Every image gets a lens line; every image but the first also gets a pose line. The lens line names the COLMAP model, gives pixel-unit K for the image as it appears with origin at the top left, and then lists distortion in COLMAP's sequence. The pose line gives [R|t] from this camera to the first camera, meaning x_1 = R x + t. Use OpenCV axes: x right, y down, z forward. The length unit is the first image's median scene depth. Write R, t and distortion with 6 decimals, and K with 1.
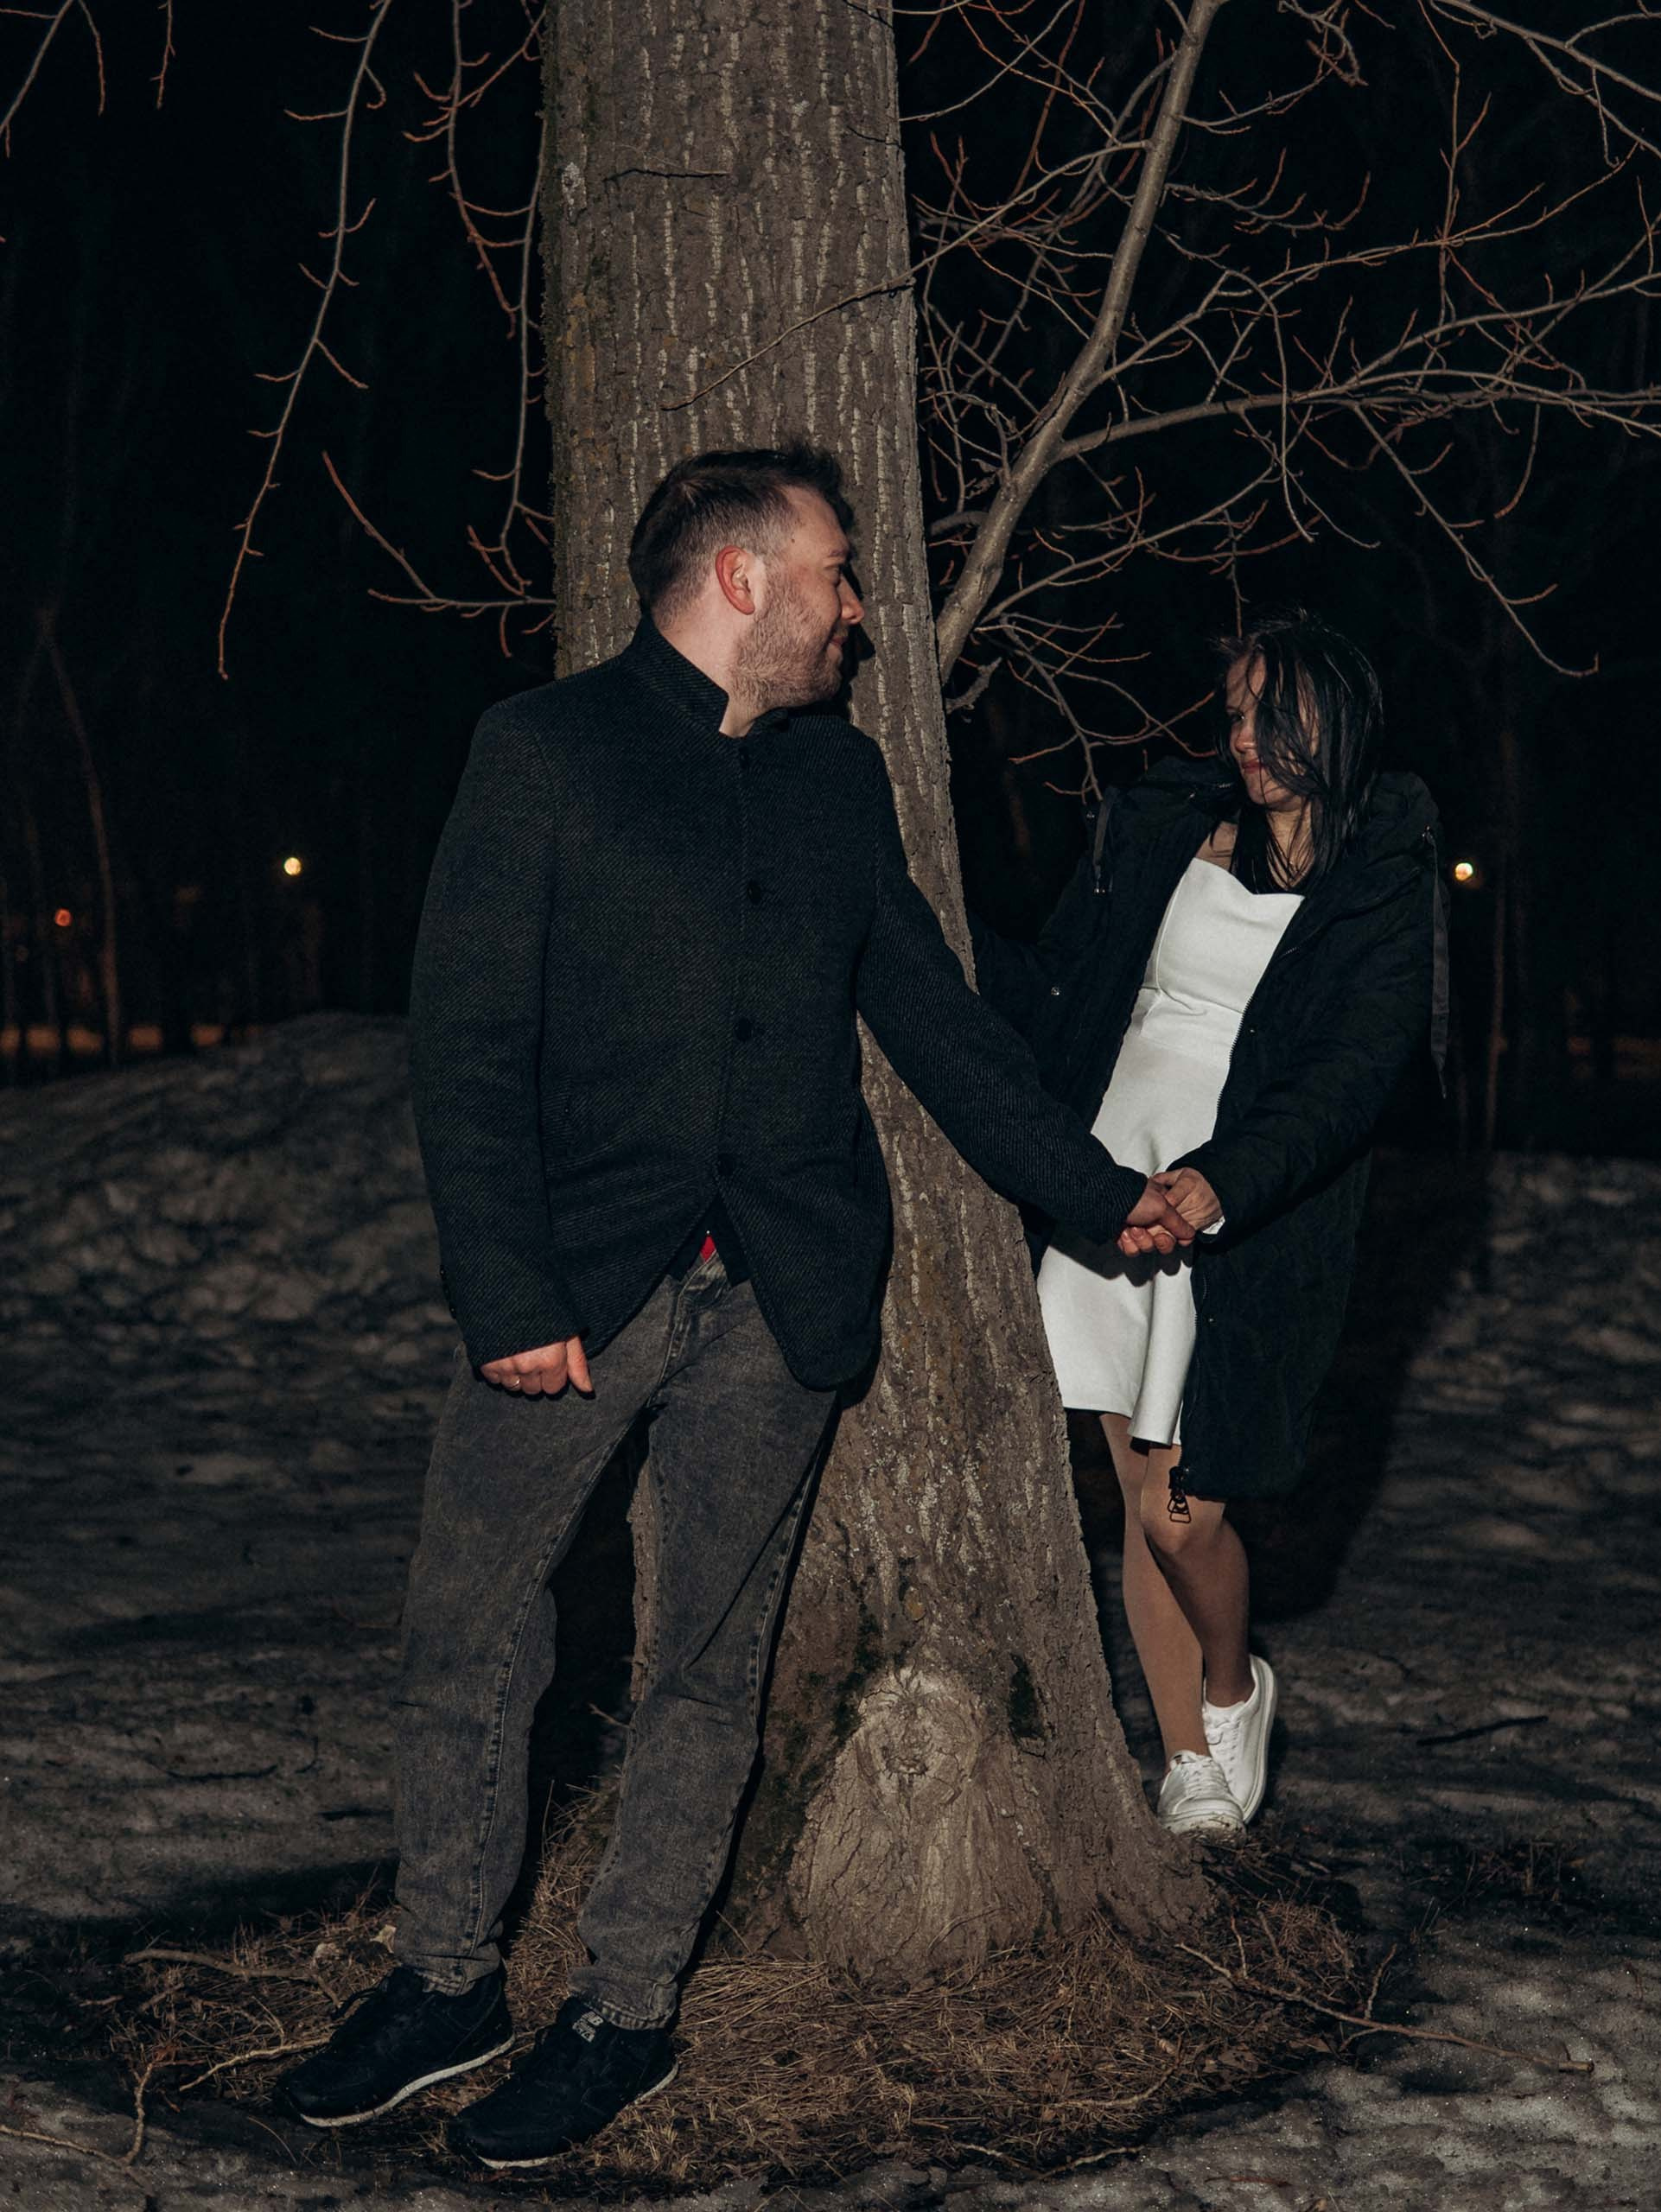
lens RADIAL K [[3228.9, 0, 830.5], [0, 3228.9, 1106.0], [0, 0, 1]] dist [-0.165808, -0.132998]
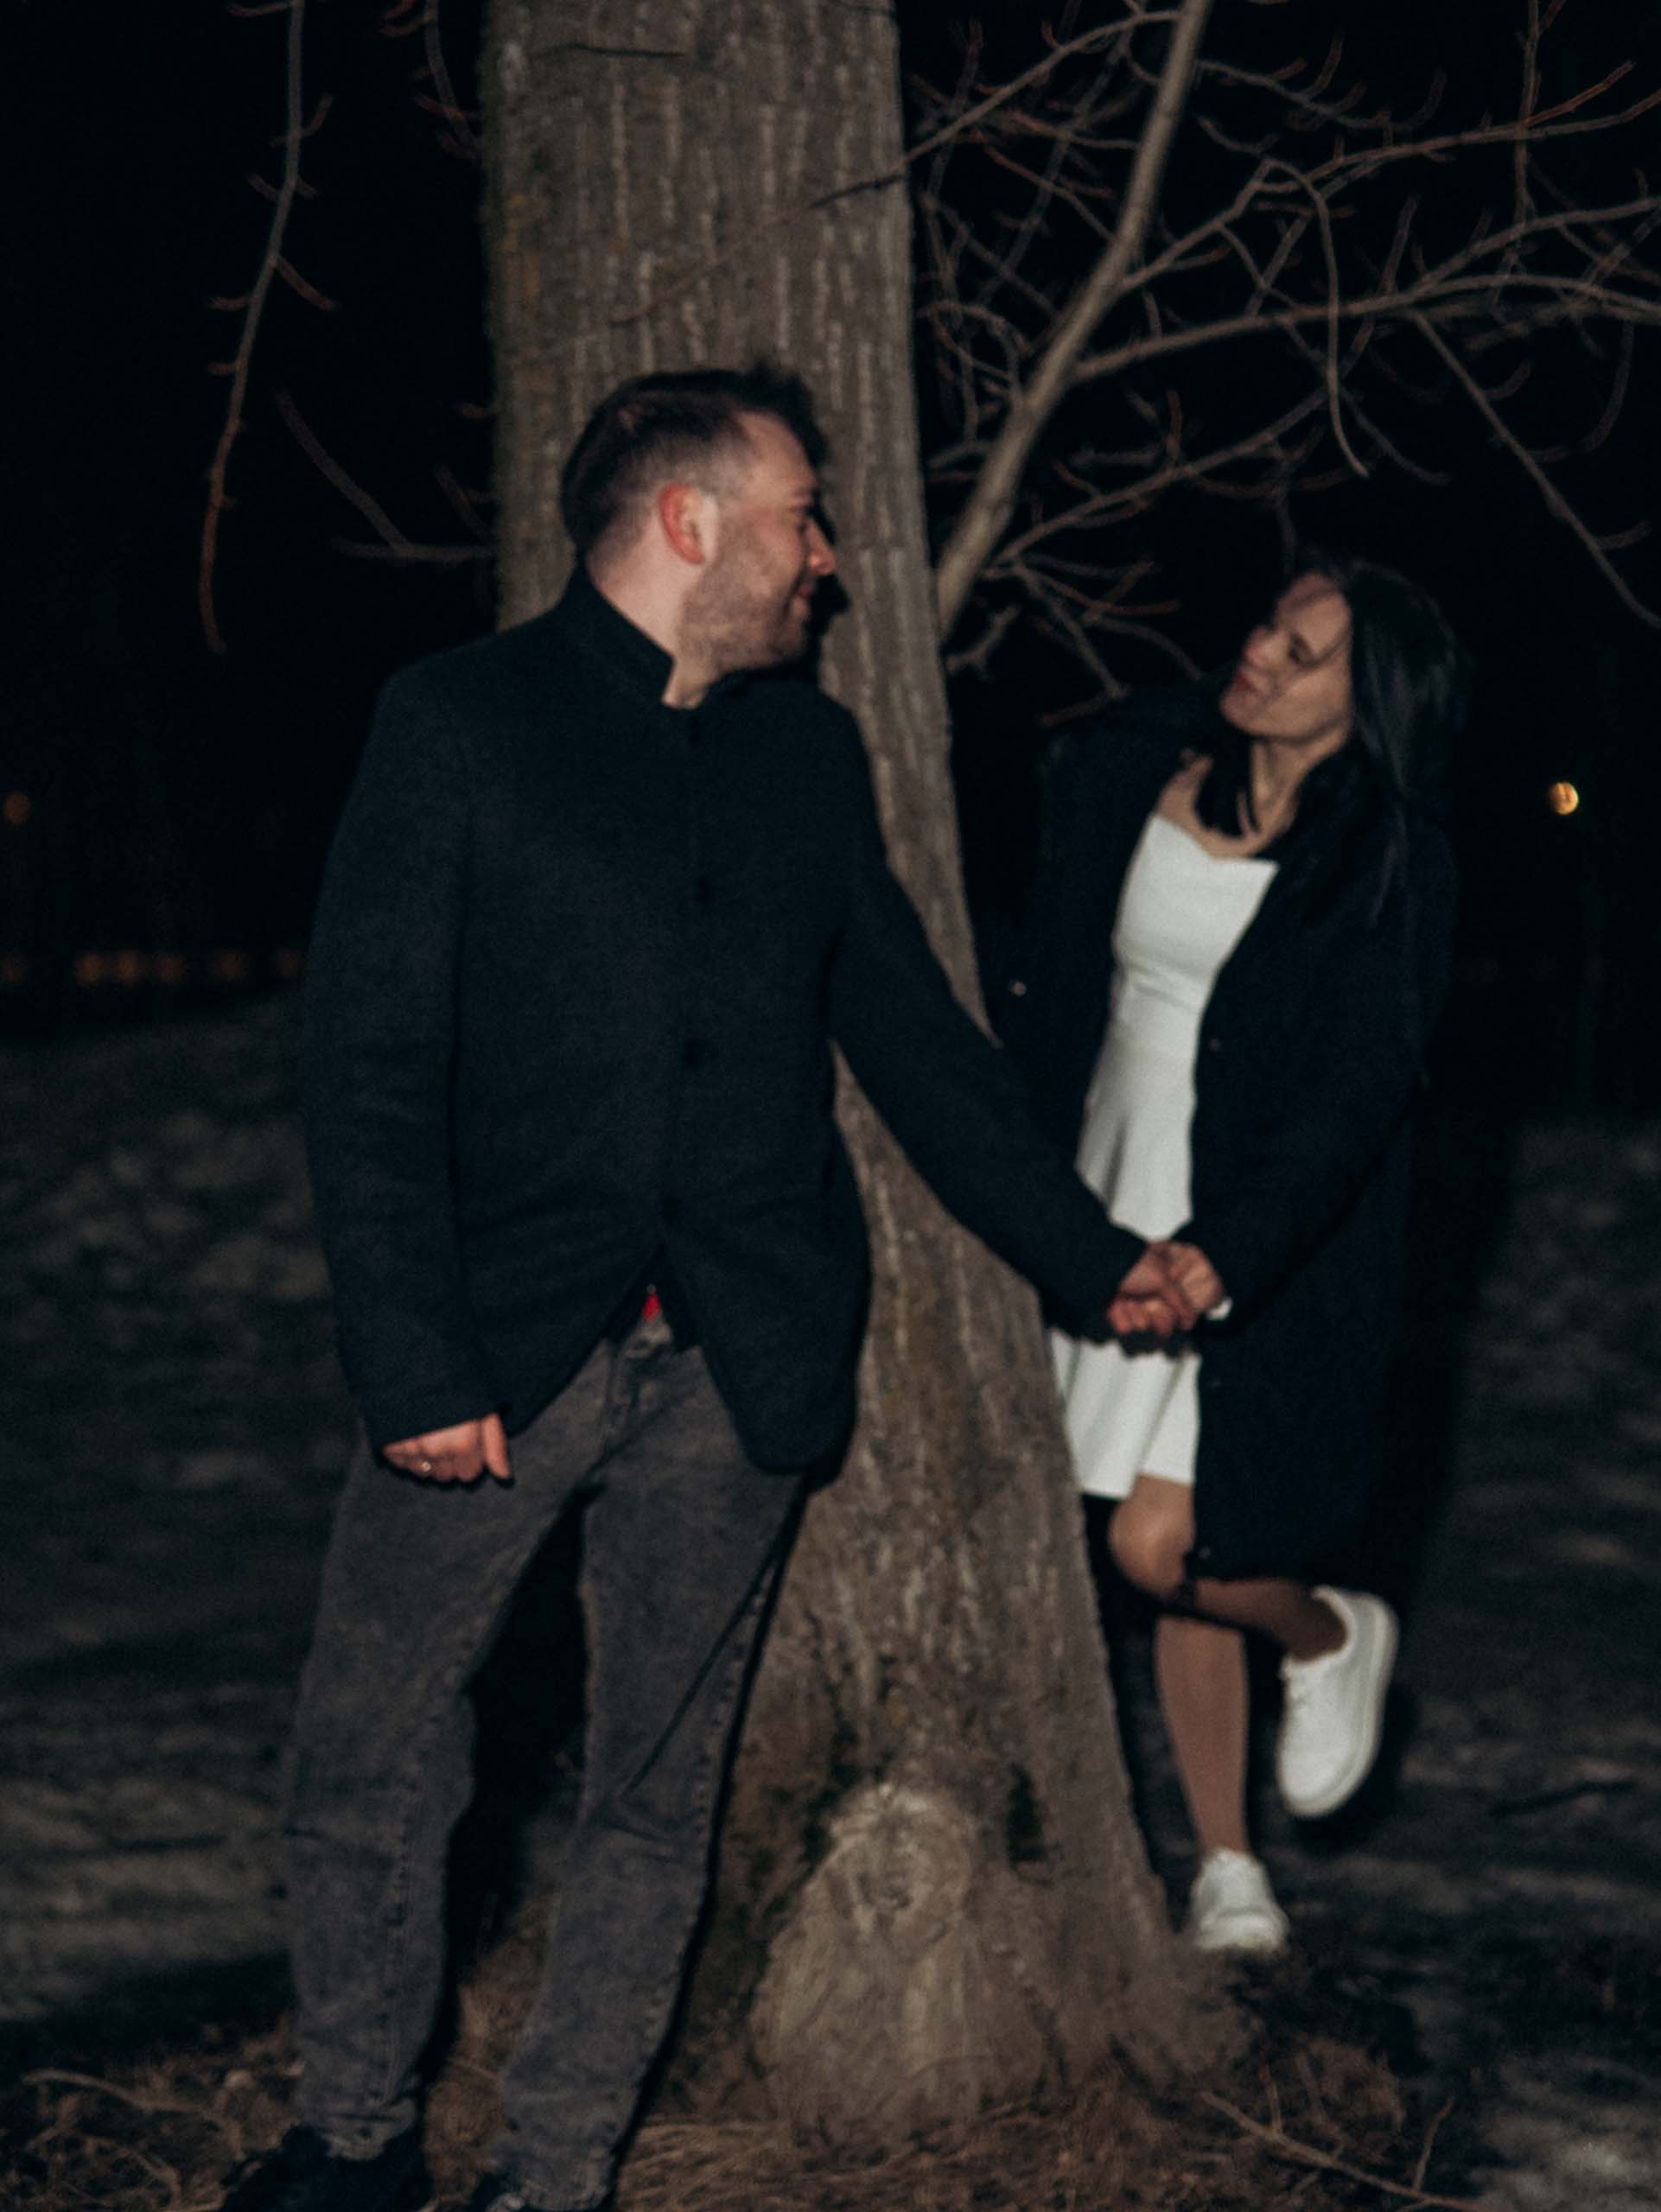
lens RADIAL K [[3247.9, 0, 830.5], [0, 3247.9, 1106.0], [0, 0, 1]] dist [-0.159135, -0.119795]
pose [[0.999579, 0.000687, -0.029002, 0.031871], [-0.000034, 0.999746, 0.022528, -0.025928], [0.029010, -0.022518, 0.999325, 0.128285]]
